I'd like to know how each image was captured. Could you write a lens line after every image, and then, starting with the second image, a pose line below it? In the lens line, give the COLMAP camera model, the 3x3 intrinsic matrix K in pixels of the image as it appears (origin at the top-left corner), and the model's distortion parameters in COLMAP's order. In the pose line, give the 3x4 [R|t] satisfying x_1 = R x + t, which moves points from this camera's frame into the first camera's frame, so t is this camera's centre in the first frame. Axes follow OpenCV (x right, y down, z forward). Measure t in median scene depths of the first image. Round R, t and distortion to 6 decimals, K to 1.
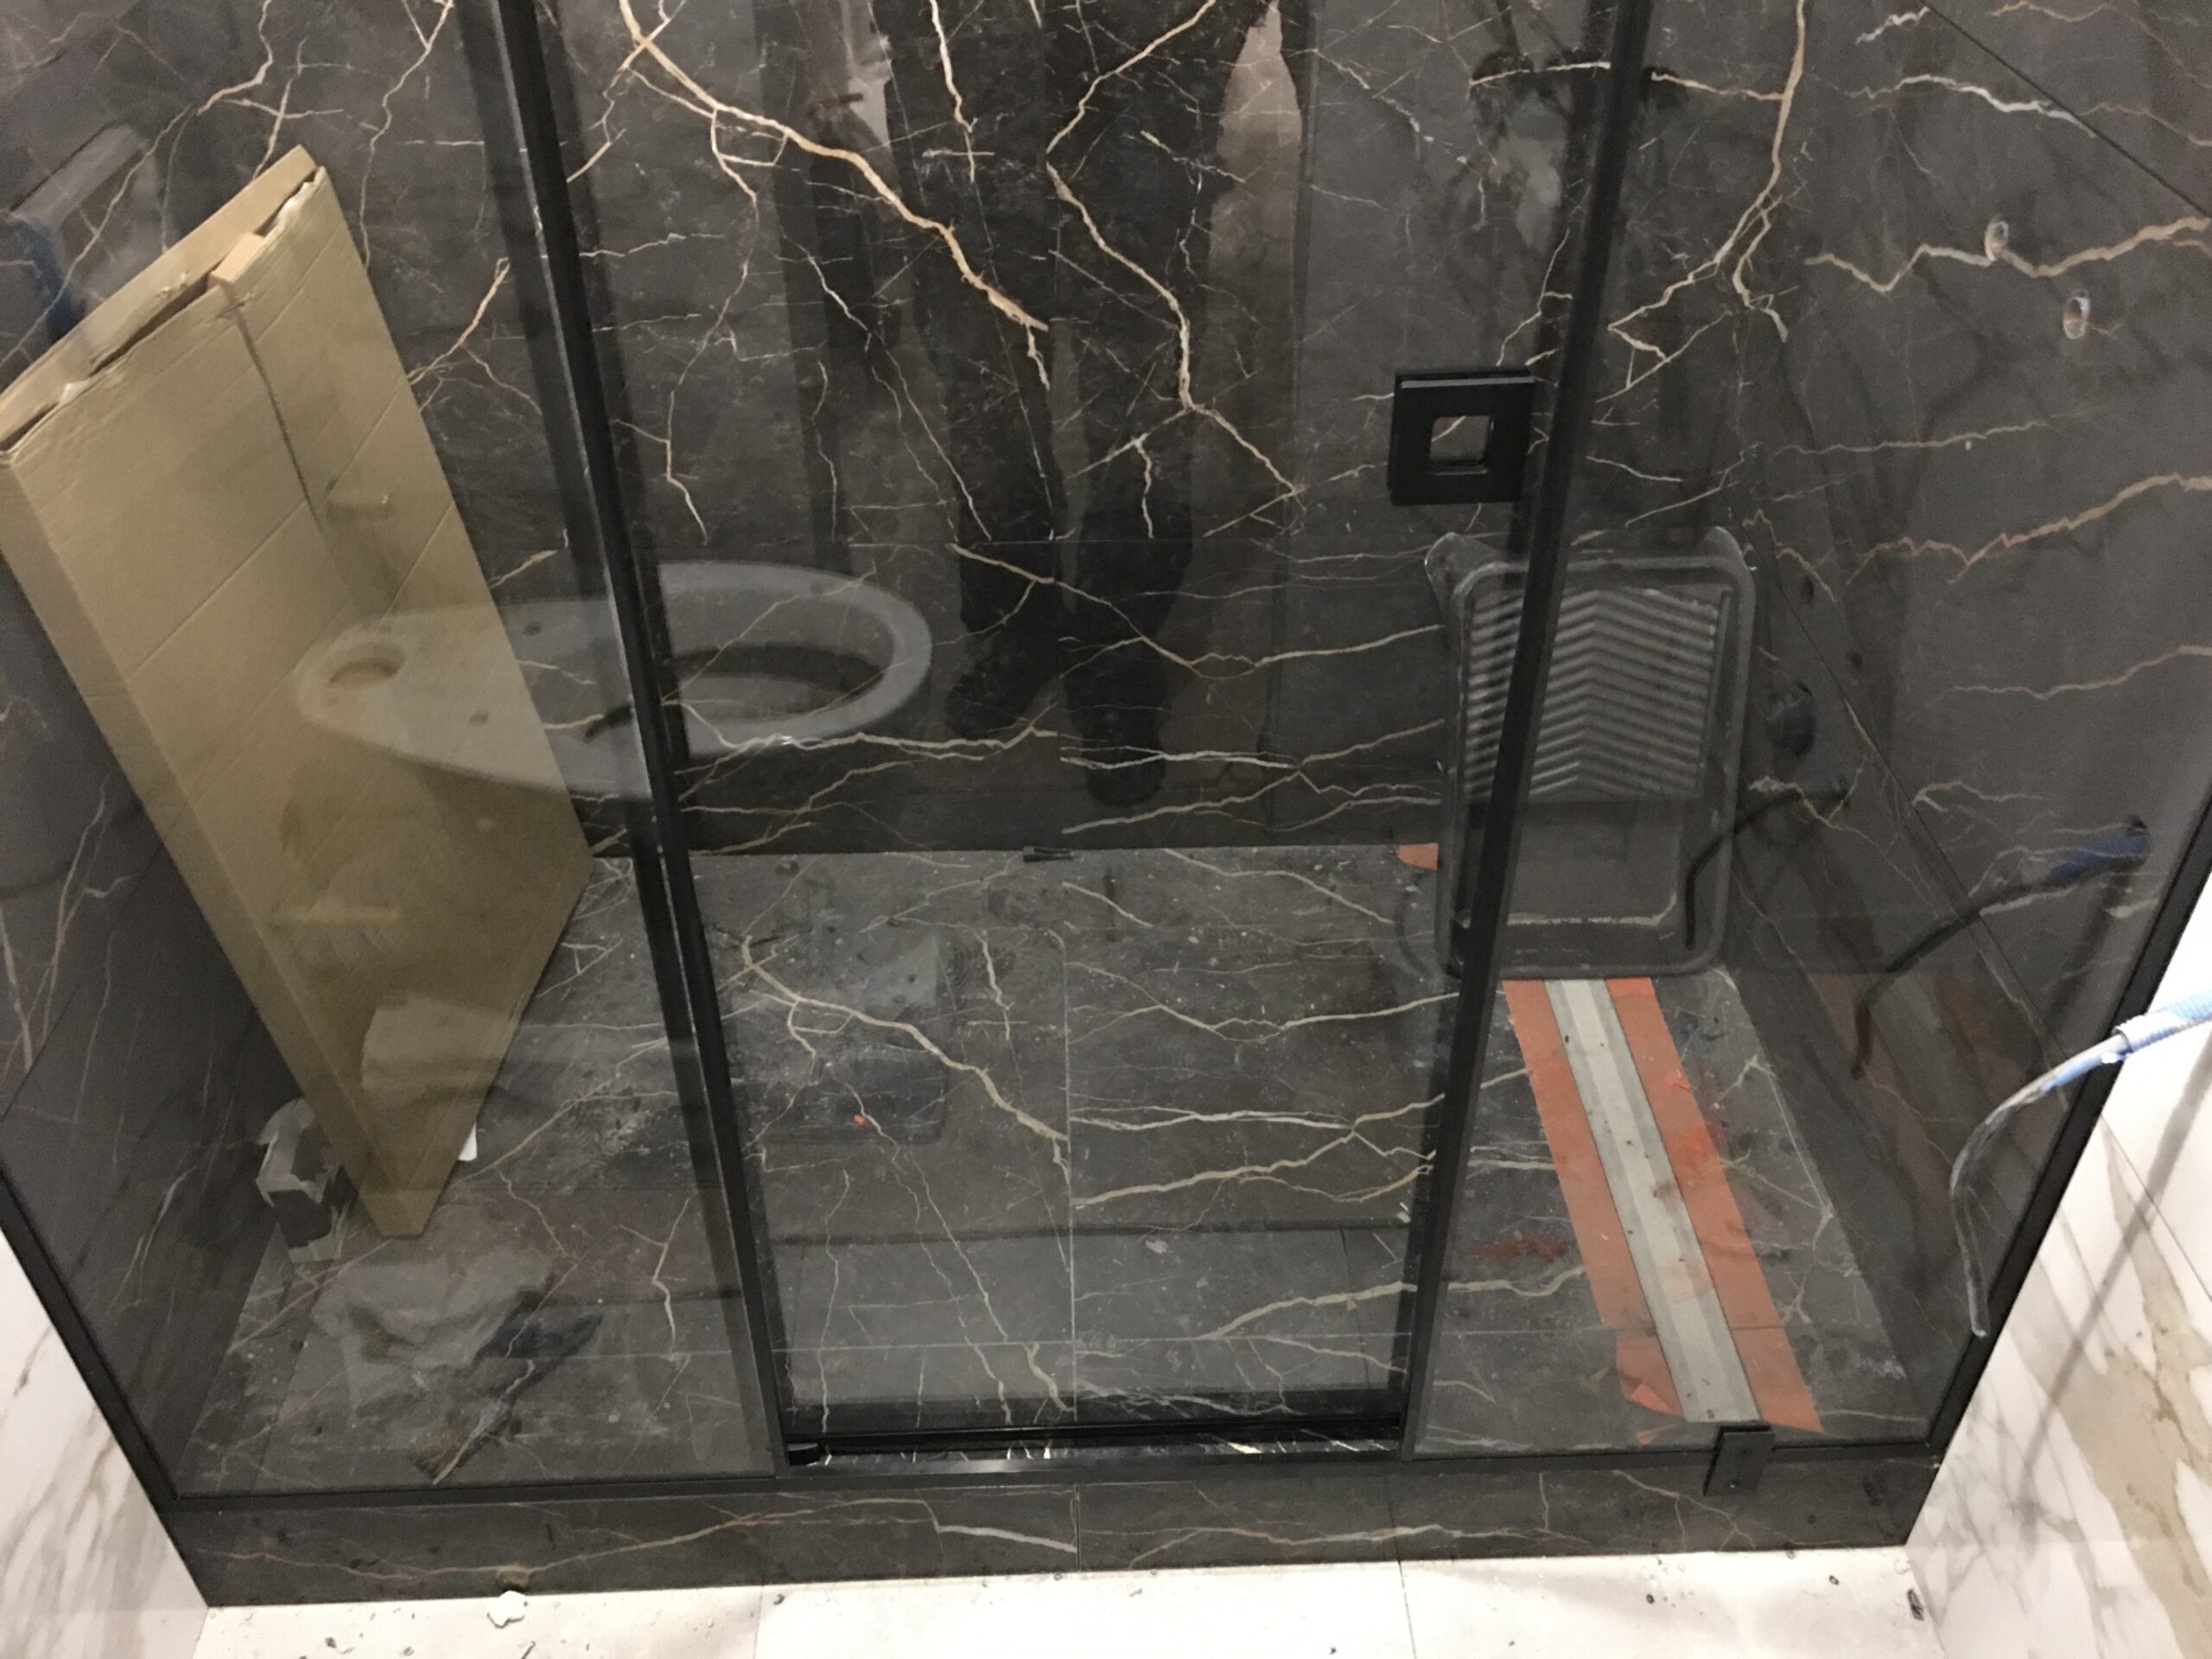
lens RADIAL K [[1880.1, 0, 1112.6], [0, 1880.1, 804.1], [0, 0, 1]] dist [0.090436, -0.117406]
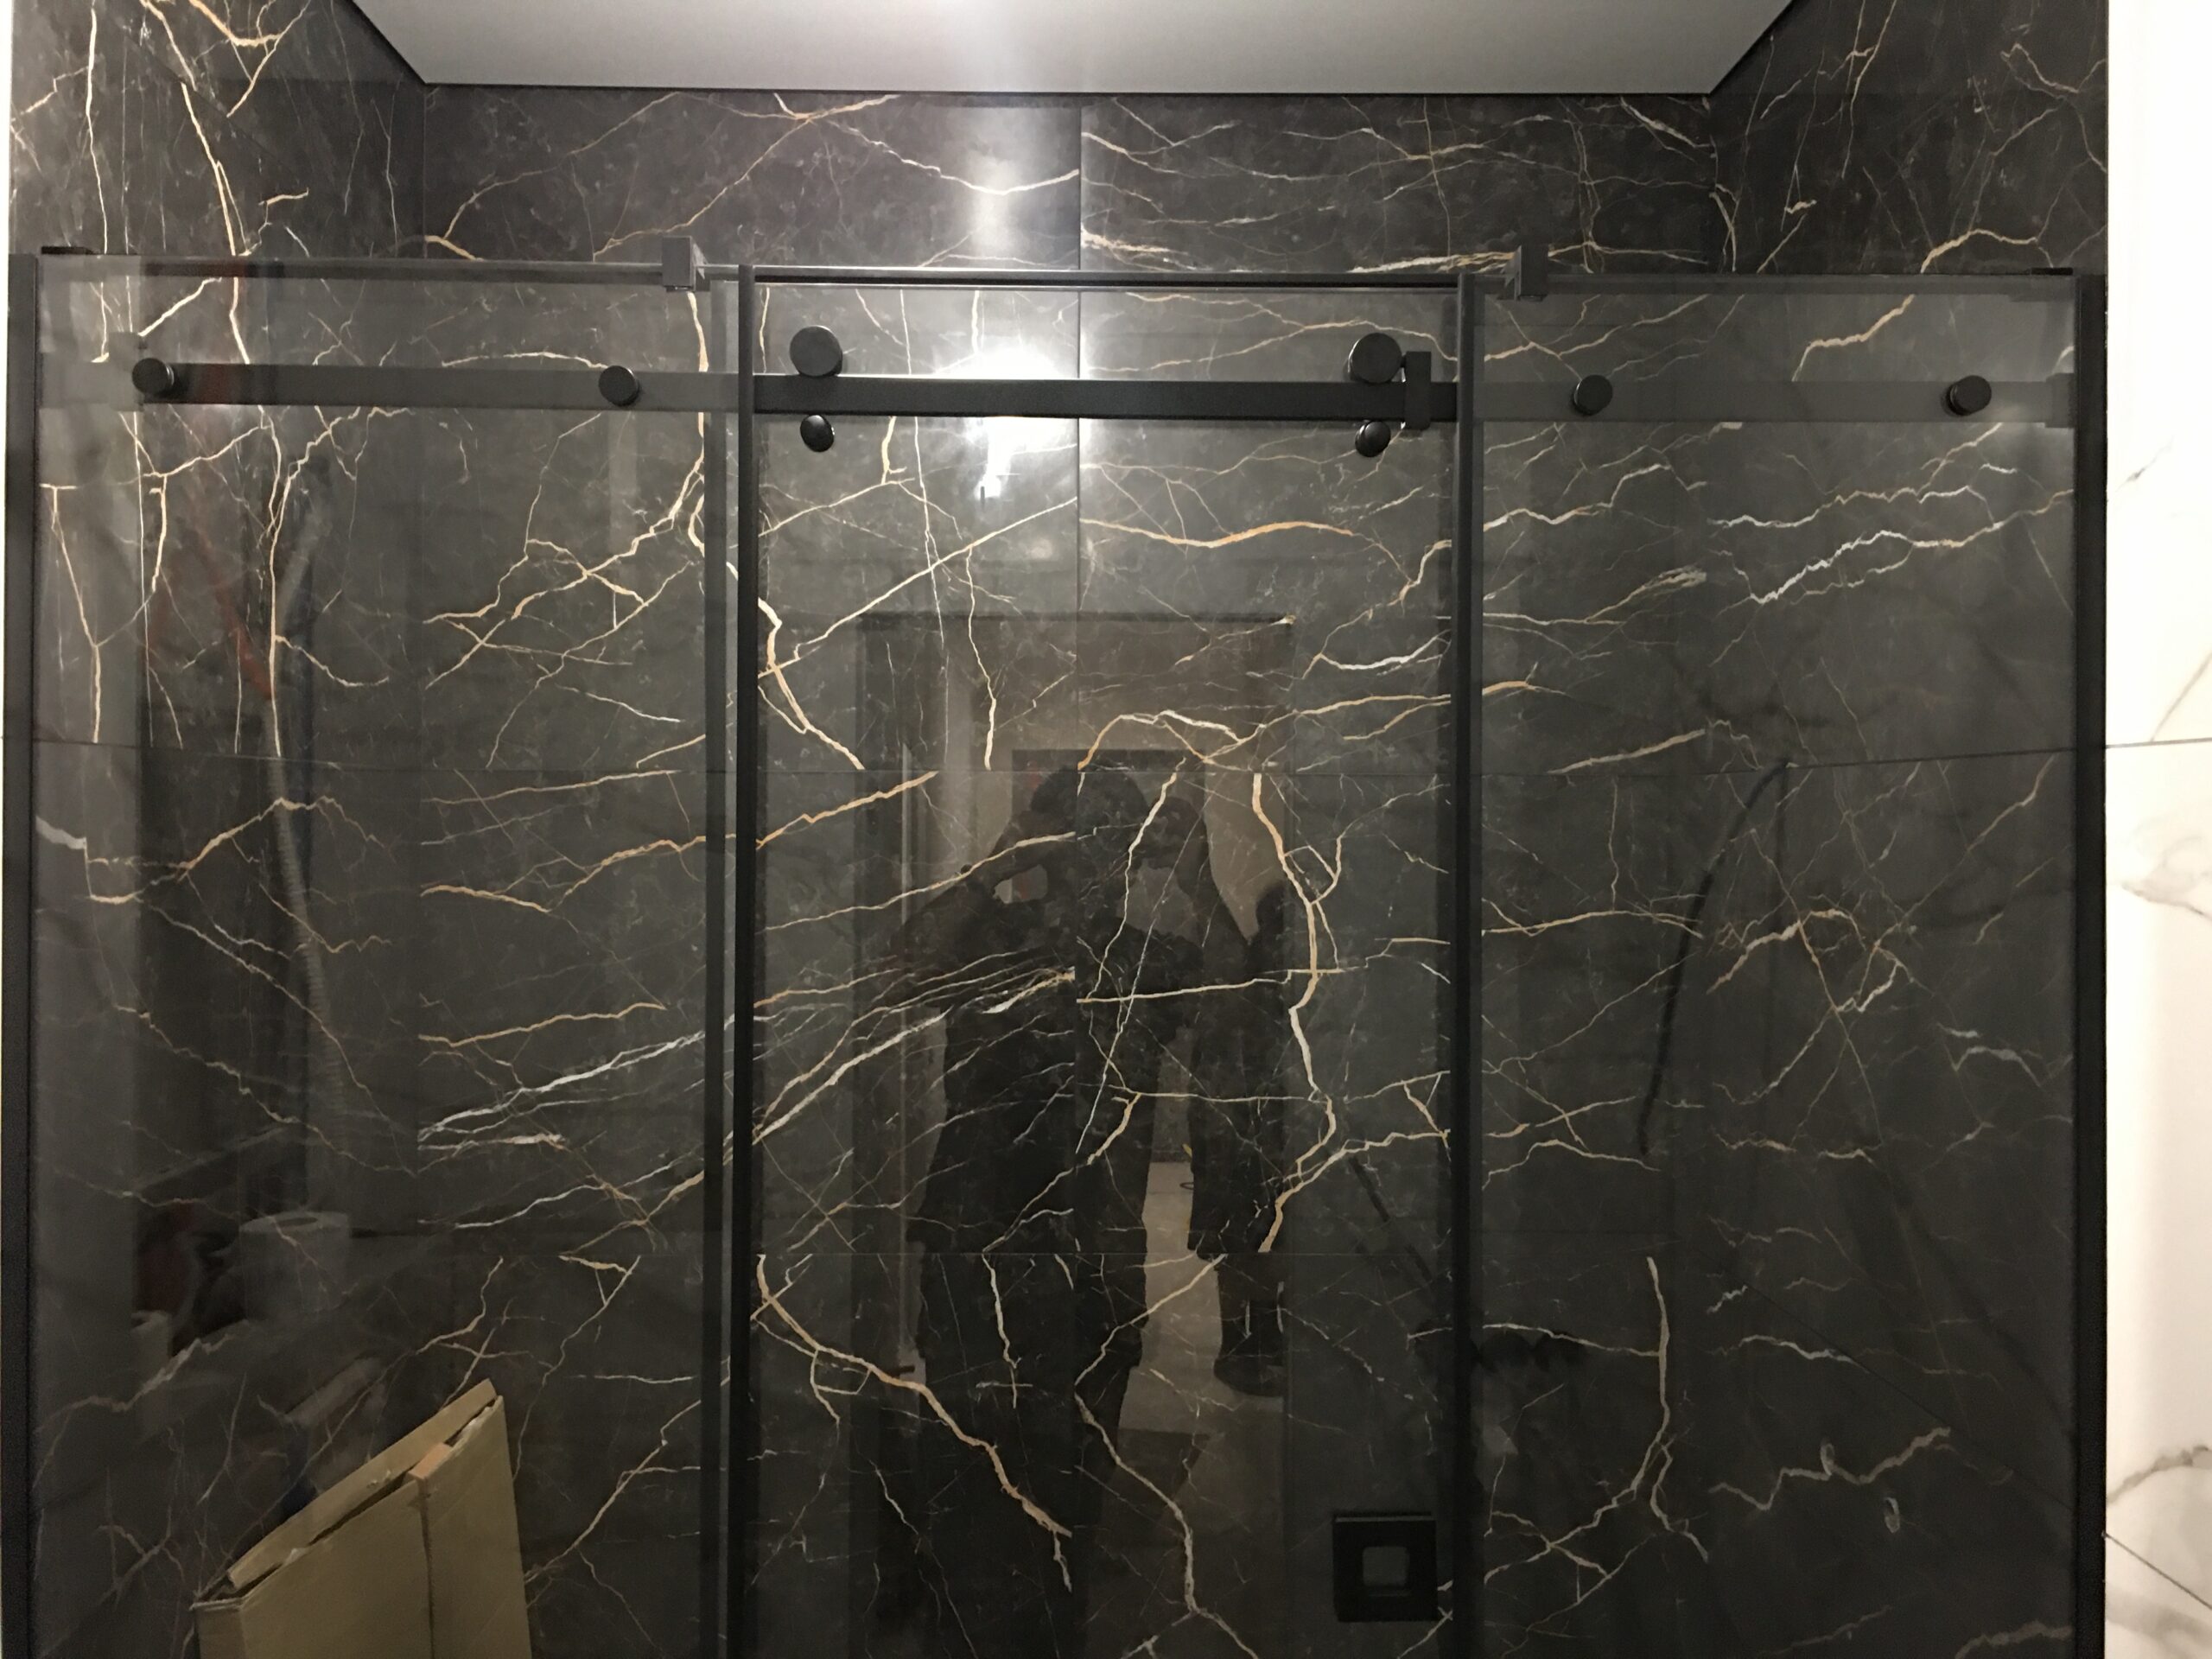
lens RADIAL K [[1880.1, 0, 1112.6], [0, 1880.1, 804.1], [0, 0, 1]] dist [0.090436, -0.117406]
pose [[0.999865, 0.004623, -0.015749, 0.008252], [-0.013339, 0.787978, -0.615558, 0.125783], [0.009565, 0.615686, 0.787934, -0.225029]]
